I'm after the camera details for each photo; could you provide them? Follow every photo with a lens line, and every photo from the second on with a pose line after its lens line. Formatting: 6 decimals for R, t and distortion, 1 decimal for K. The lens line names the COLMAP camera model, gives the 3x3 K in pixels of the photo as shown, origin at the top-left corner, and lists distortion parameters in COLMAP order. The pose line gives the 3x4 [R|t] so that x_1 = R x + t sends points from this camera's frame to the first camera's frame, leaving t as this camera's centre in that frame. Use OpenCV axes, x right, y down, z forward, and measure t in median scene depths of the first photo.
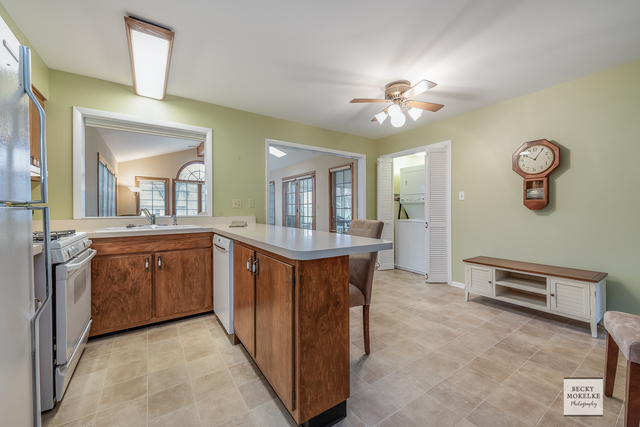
lens RADIAL K [[254.7, 0, 315.1], [0, 254.7, 210.6], [0, 0, 1]] dist [0.007904, 0.000029]
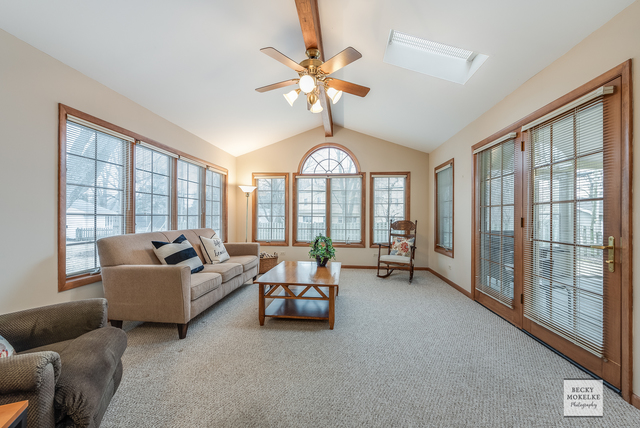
lens RADIAL K [[248.6, 0, 320.0], [0, 248.6, 214.0], [0, 0, 1]] dist [0.000823, -0.000119]
pose [[0.776028, 0.002693, -0.630693, -0.068377], [-0.013211, 0.999841, -0.011986, -0.003286], [0.630560, 0.017634, 0.775940, 0.544568]]
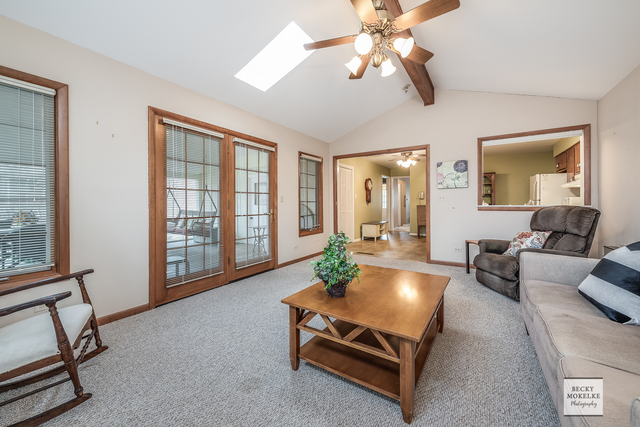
lens RADIAL K [[249.3, 0, 320.3], [0, 249.3, 208.1], [0, 0, 1]] dist [0.002657, -0.000112]
pose [[-0.401816, -0.006608, 0.915697, -0.544228], [0.011500, 0.999859, 0.012262, 0.002269], [-0.915648, 0.015457, -0.401683, 0.993830]]
